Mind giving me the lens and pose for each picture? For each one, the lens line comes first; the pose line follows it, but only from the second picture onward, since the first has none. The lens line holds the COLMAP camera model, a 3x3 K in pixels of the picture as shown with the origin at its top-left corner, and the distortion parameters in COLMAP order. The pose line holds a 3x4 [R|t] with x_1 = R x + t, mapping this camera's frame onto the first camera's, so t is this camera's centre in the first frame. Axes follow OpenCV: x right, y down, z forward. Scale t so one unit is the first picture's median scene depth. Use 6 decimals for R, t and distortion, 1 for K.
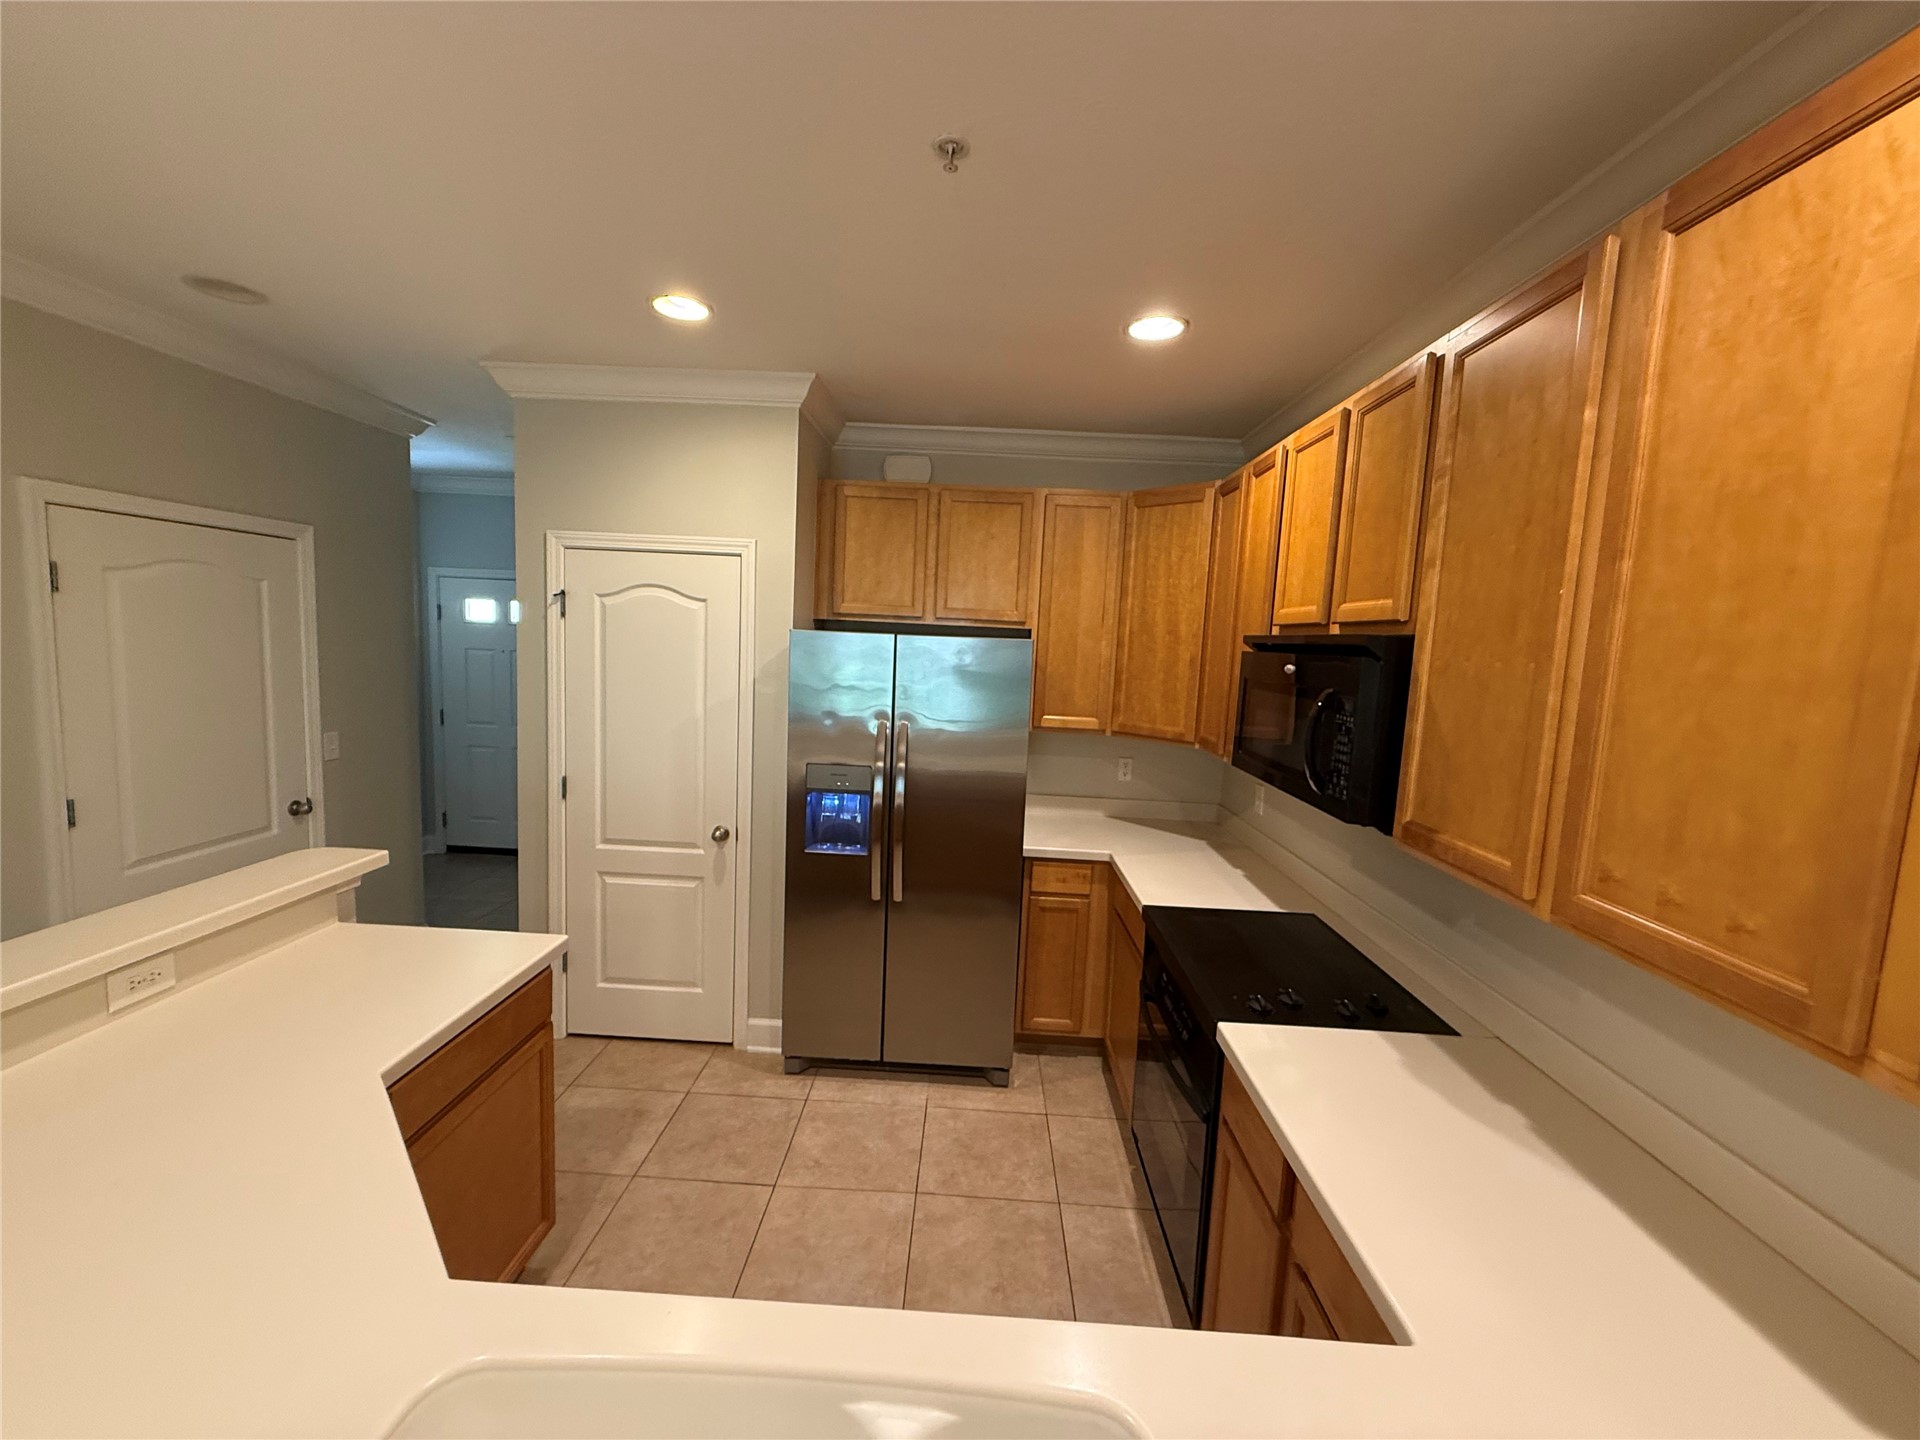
lens RADIAL K [[765.6, 0, 960.0], [0, 765.6, 720.0], [0, 0, 1]] dist [-0.000069, -0.000185]
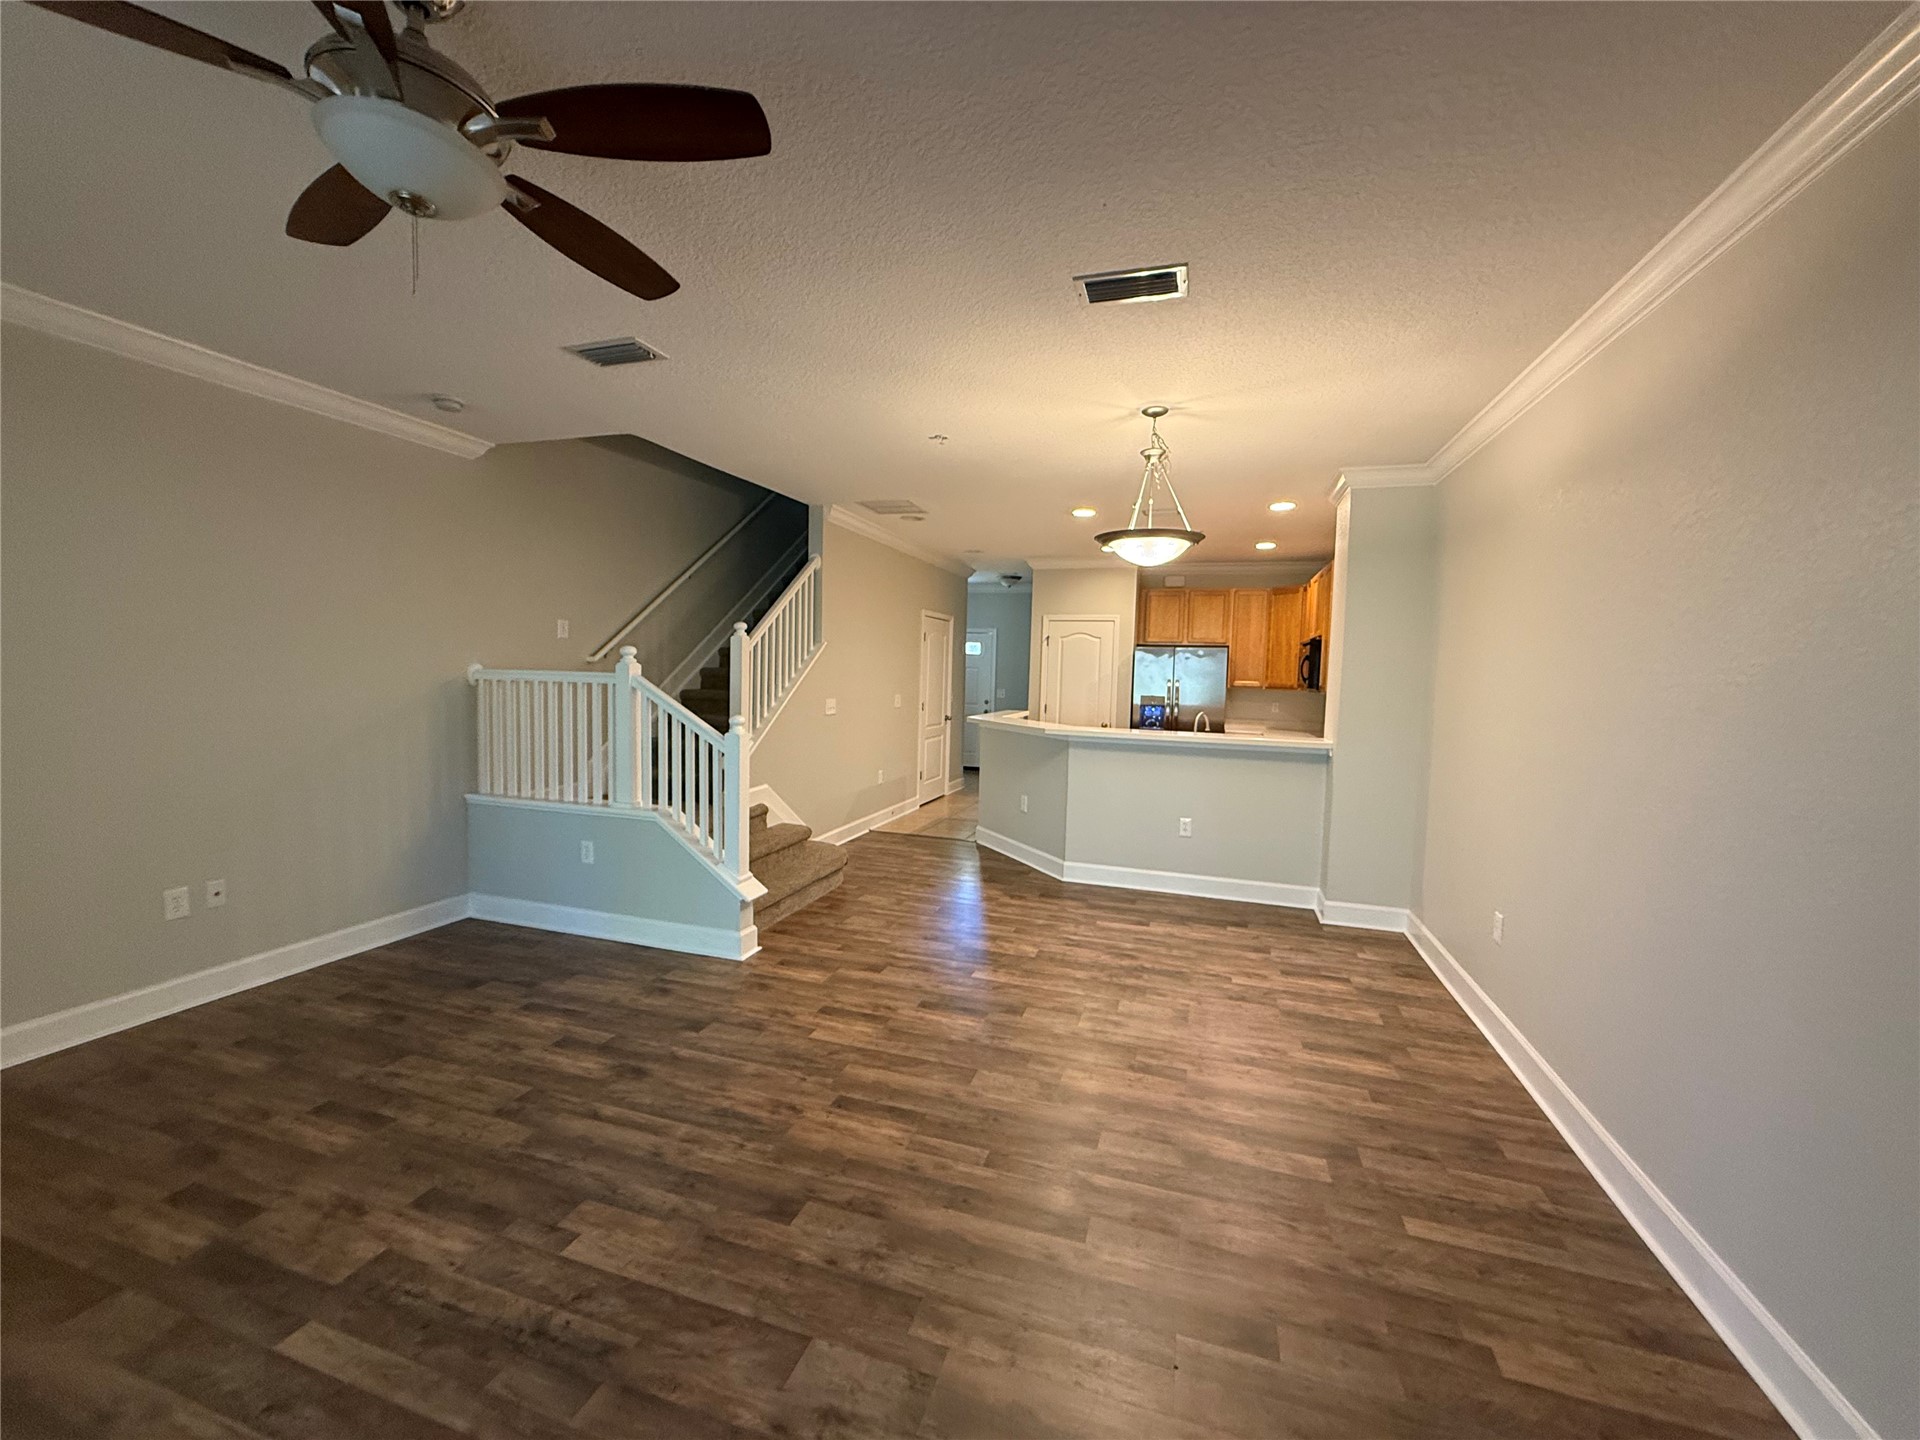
lens RADIAL K [[765.6, 0, 960.0], [0, 765.6, 720.0], [0, 0, 1]] dist [-0.000069, -0.000185]
pose [[0.959118, -0.003621, -0.282982, -0.040909], [-0.011236, 0.998643, -0.050859, 0.256086], [0.282782, 0.051959, 0.957776, -1.592024]]
